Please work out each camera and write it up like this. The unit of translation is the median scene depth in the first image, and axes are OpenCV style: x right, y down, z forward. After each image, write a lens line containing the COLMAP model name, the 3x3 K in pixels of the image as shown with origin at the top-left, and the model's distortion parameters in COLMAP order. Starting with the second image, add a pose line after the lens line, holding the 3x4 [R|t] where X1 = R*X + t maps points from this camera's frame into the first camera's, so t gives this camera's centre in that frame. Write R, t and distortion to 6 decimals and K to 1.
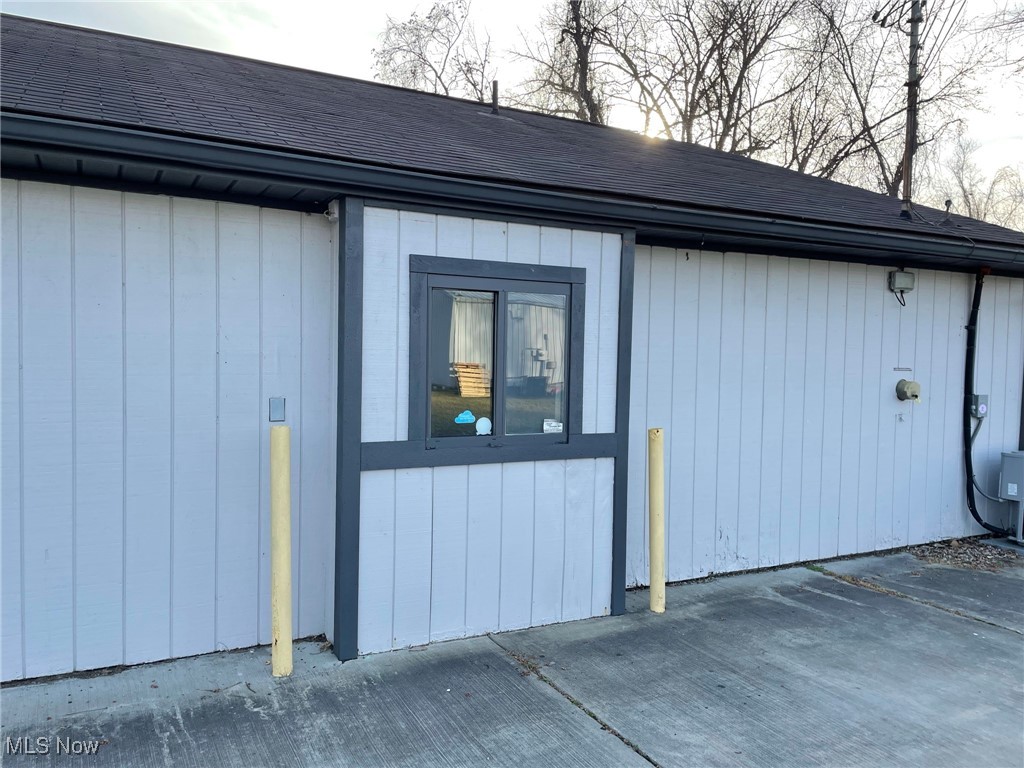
lens RADIAL K [[781.3, 0, 507.8], [0, 781.3, 390.9], [0, 0, 1]] dist [0.080362, -0.098779]
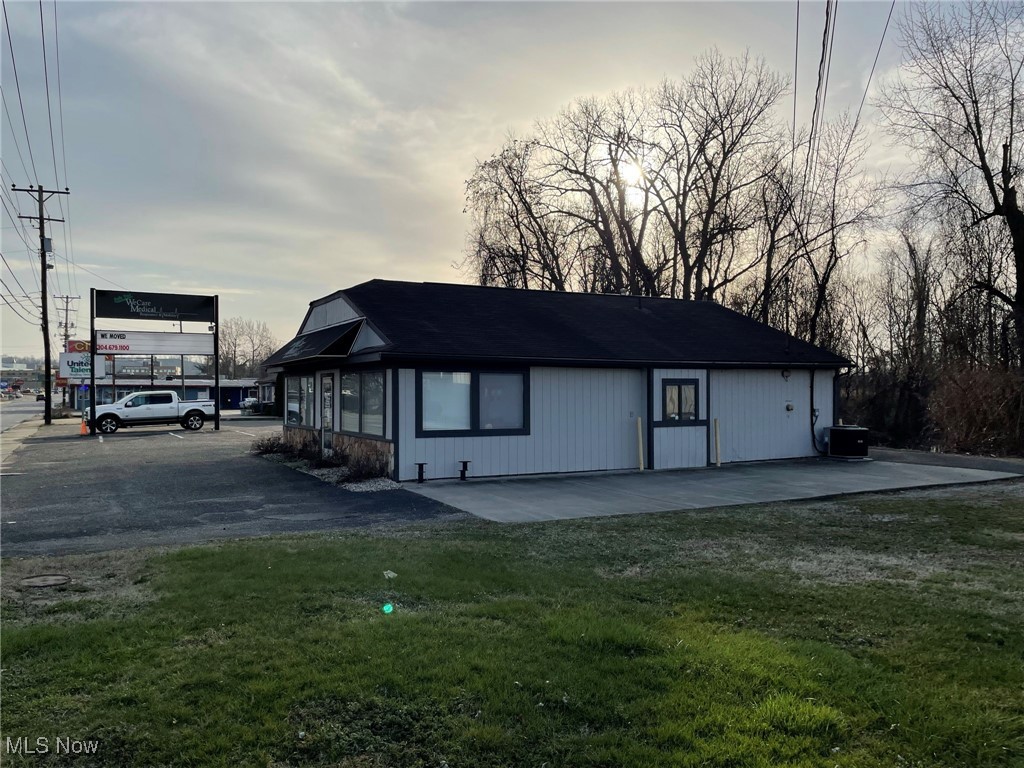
lens RADIAL K [[781.3, 0, 510.2], [0, 781.3, 384.3], [0, 0, 1]] dist [0.080362, -0.098779]
pose [[0.999610, -0.021771, 0.017463, -0.901442], [0.022620, 0.998494, -0.049986, 0.051517], [-0.016349, 0.050362, 0.998597, -2.884939]]
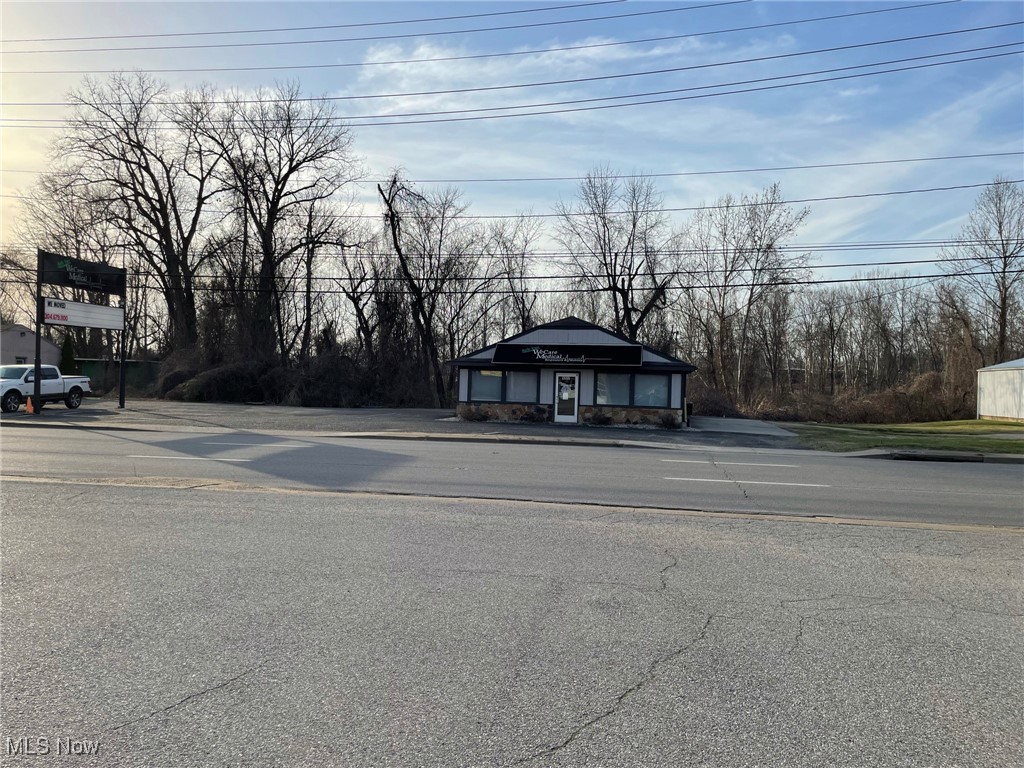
lens RADIAL K [[781.3, 0, 512.7], [0, 781.3, 393.2], [0, 0, 1]] dist [0.080362, -0.098779]
pose [[0.650313, -0.008593, 0.759618, -7.164082], [0.016782, 0.999854, -0.003057, -0.014689], [-0.759481, 0.014736, 0.650362, -2.755262]]
